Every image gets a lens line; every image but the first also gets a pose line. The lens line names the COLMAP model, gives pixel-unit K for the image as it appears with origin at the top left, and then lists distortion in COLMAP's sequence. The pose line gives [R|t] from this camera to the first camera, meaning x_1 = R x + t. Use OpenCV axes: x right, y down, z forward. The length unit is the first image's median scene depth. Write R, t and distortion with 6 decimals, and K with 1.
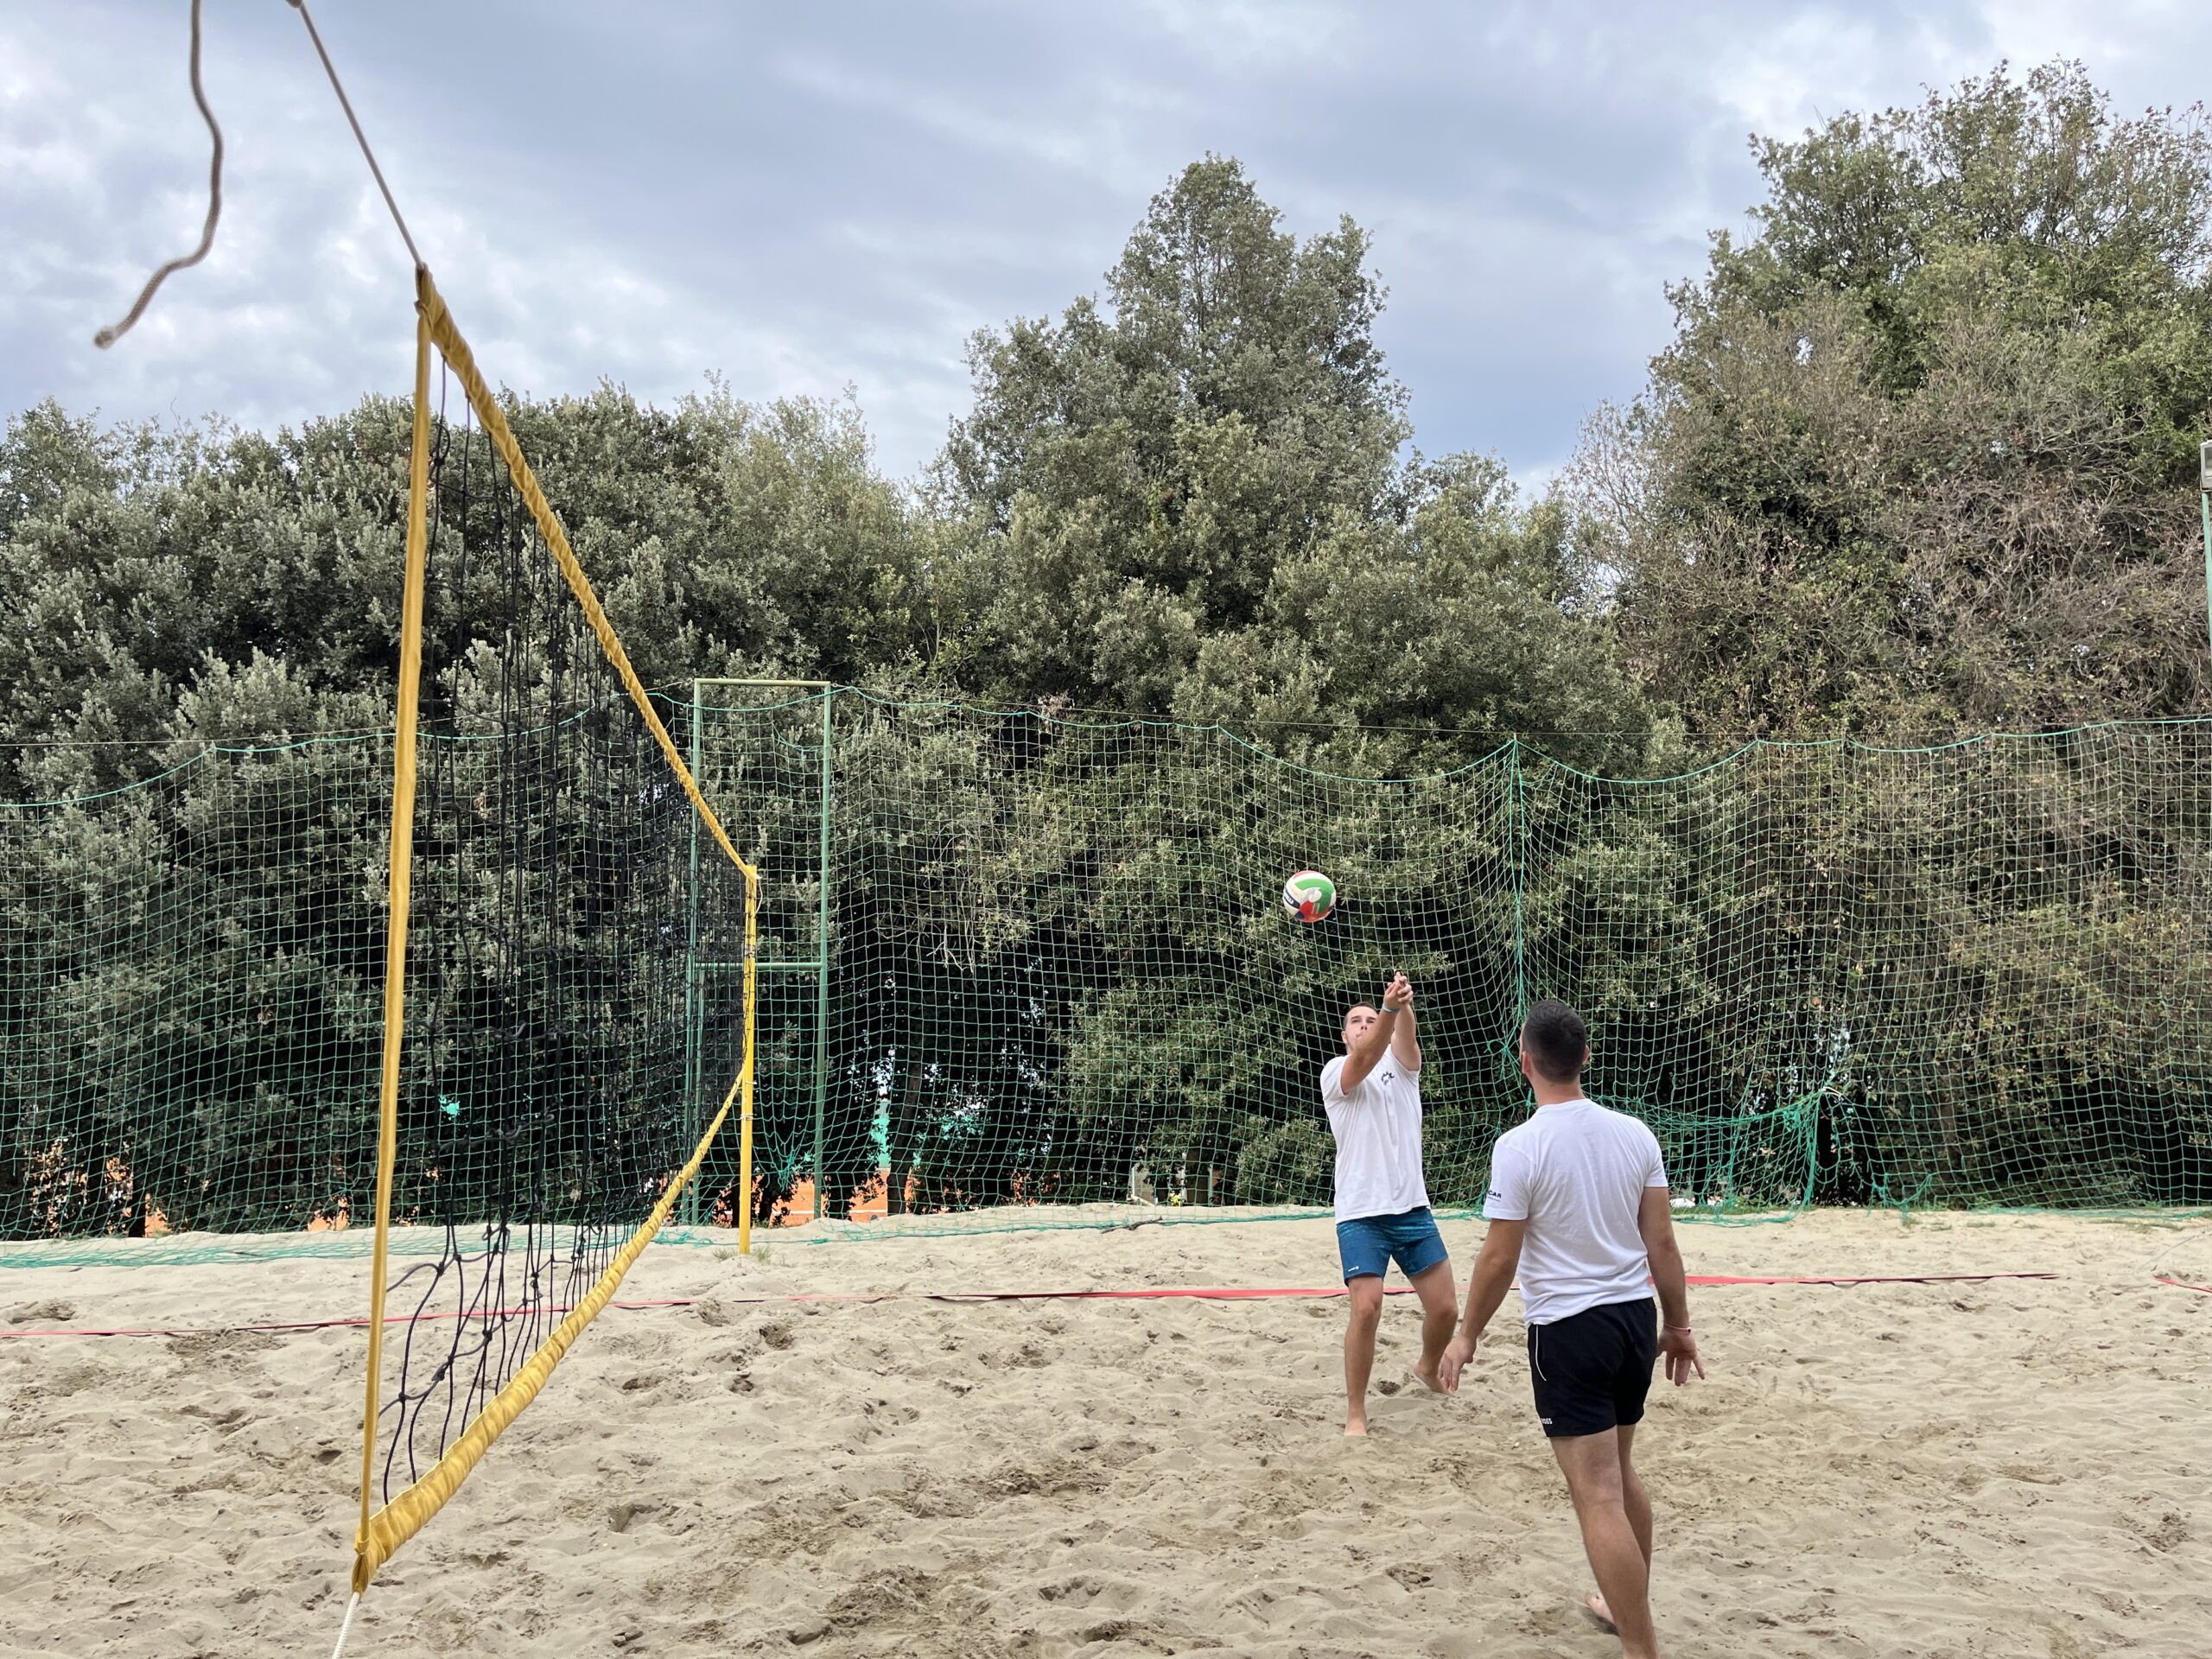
lens RADIAL K [[1674.6, 0, 1087.6], [0, 1674.6, 832.1], [0, 0, 1]] dist [0.052365, -0.092289]
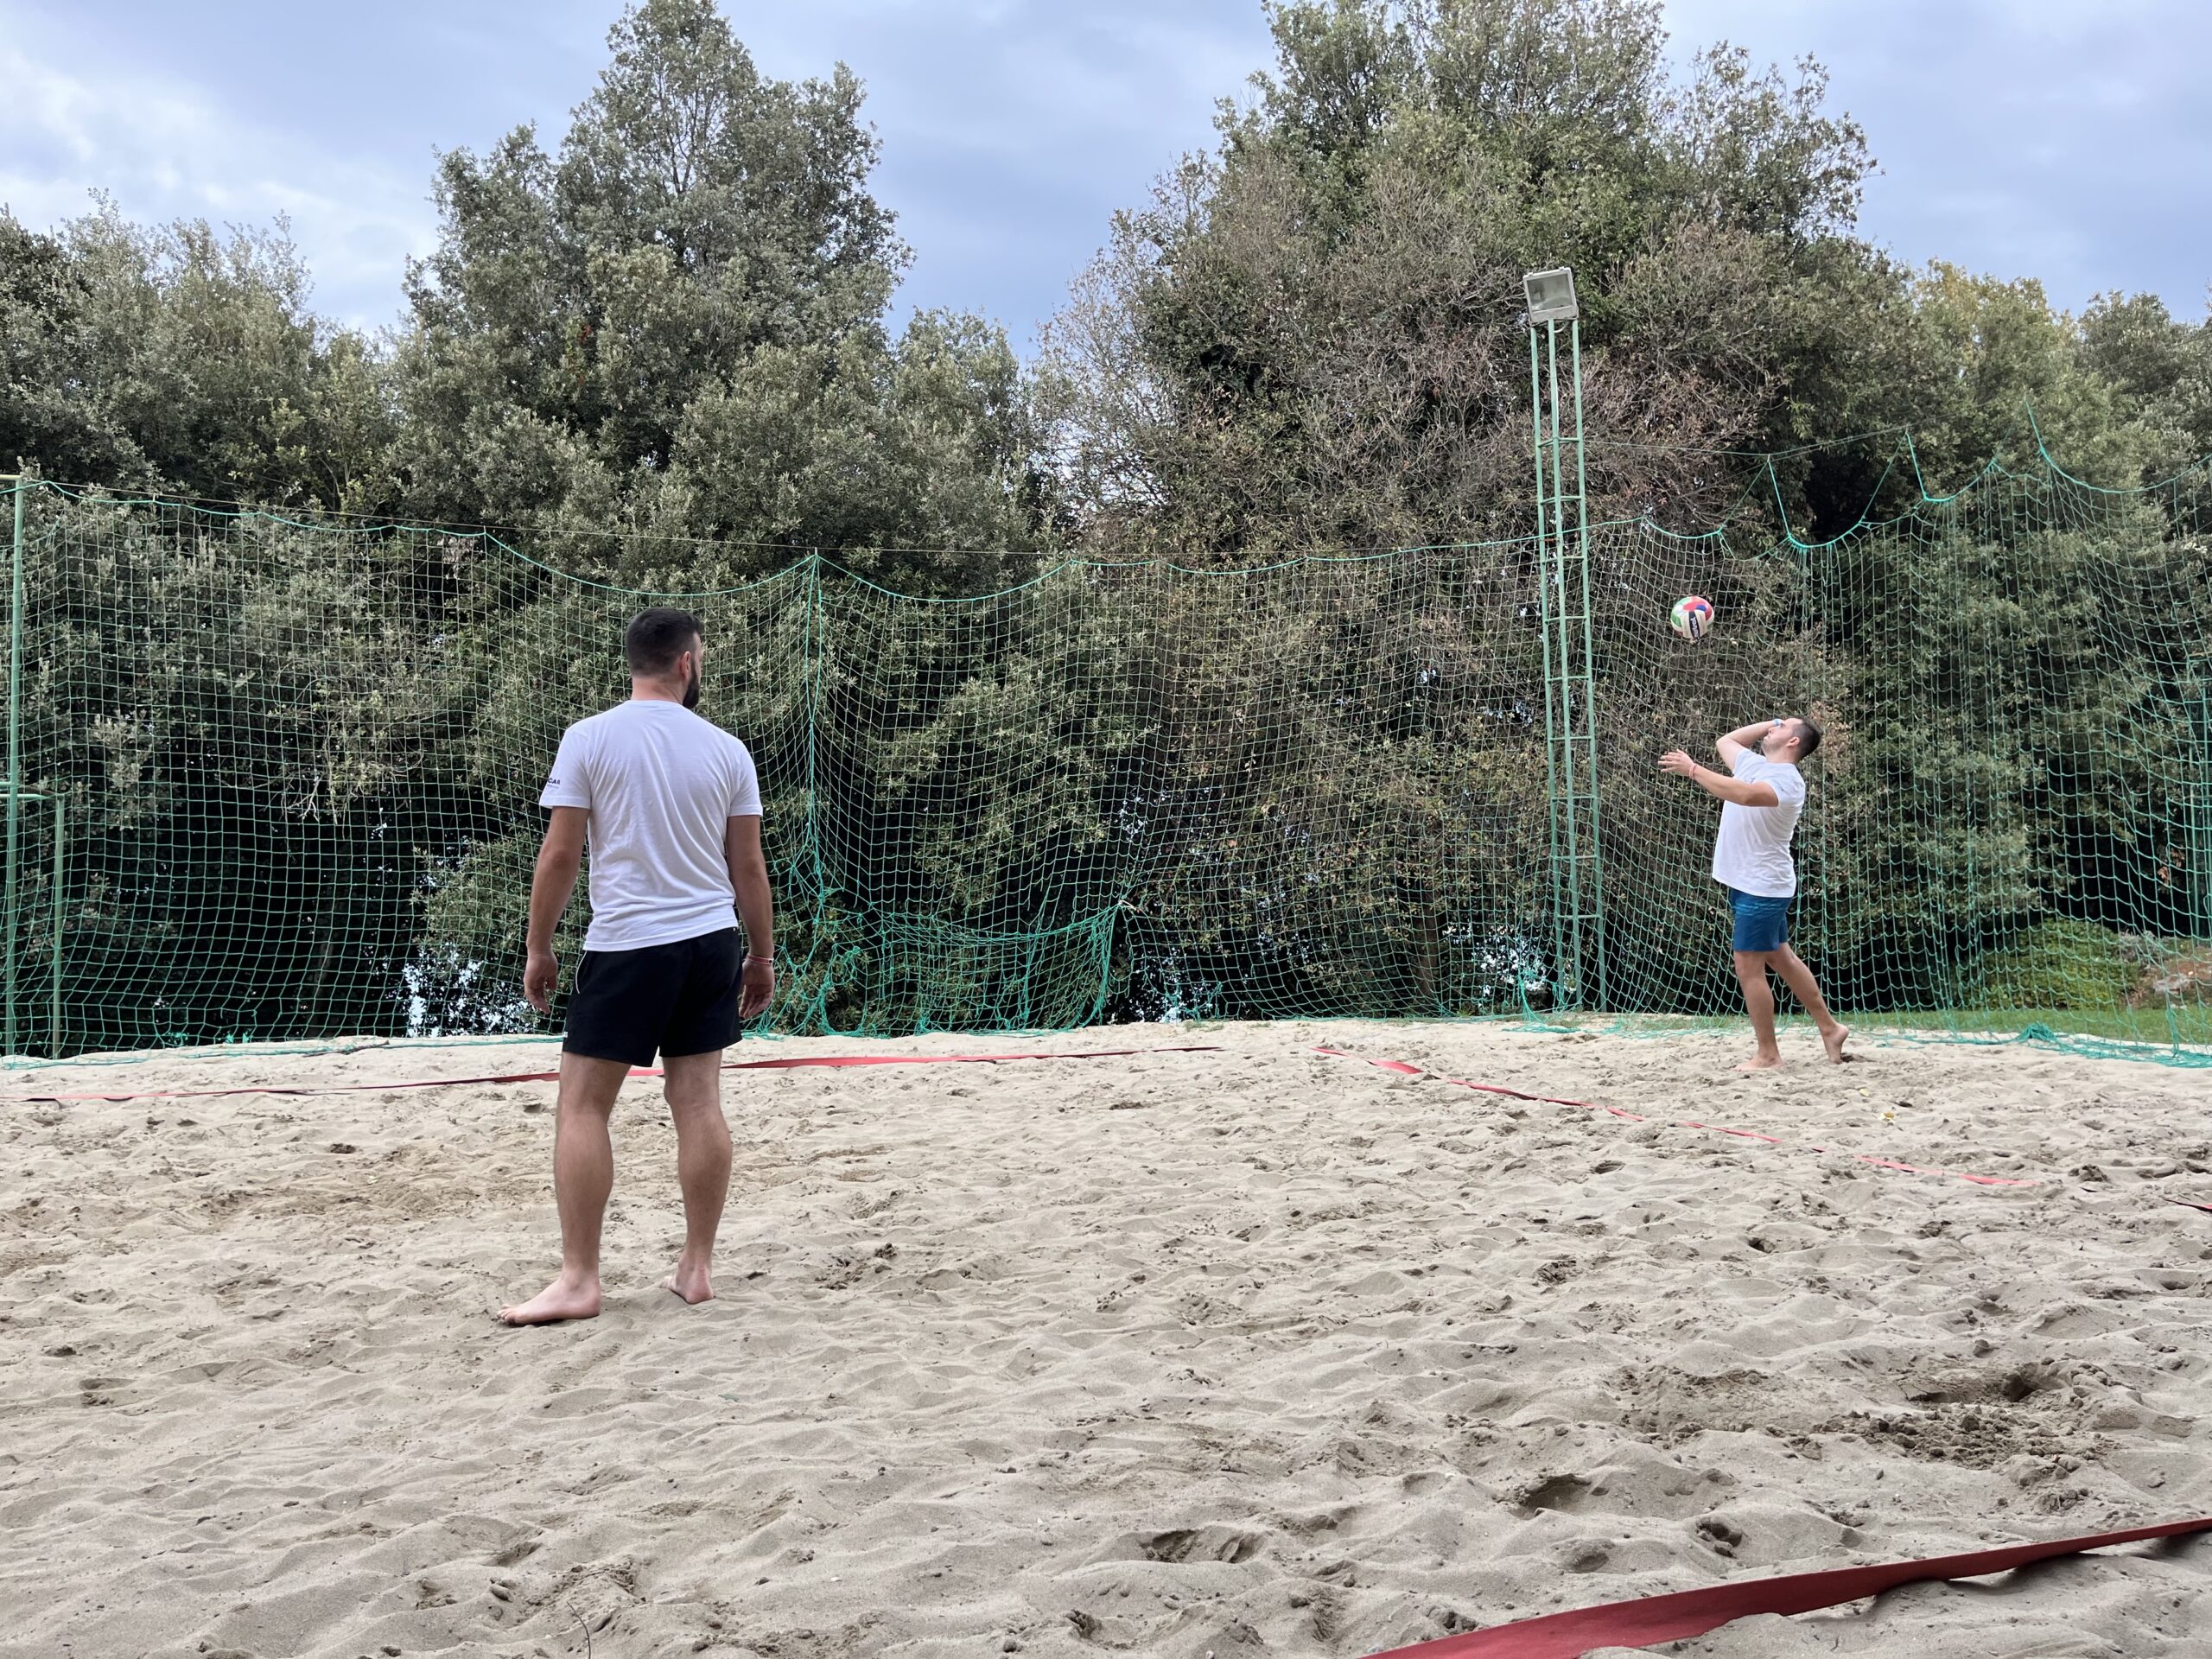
lens RADIAL K [[1667.8, 0, 1106.0], [0, 1667.8, 829.5], [0, 0, 1]] dist [0.041361, -0.103451]
pose [[0.986821, -0.016945, 0.160926, 0.184211], [0.010121, 0.999018, 0.043124, 0.044960], [-0.161499, -0.040927, 0.986024, 0.007463]]
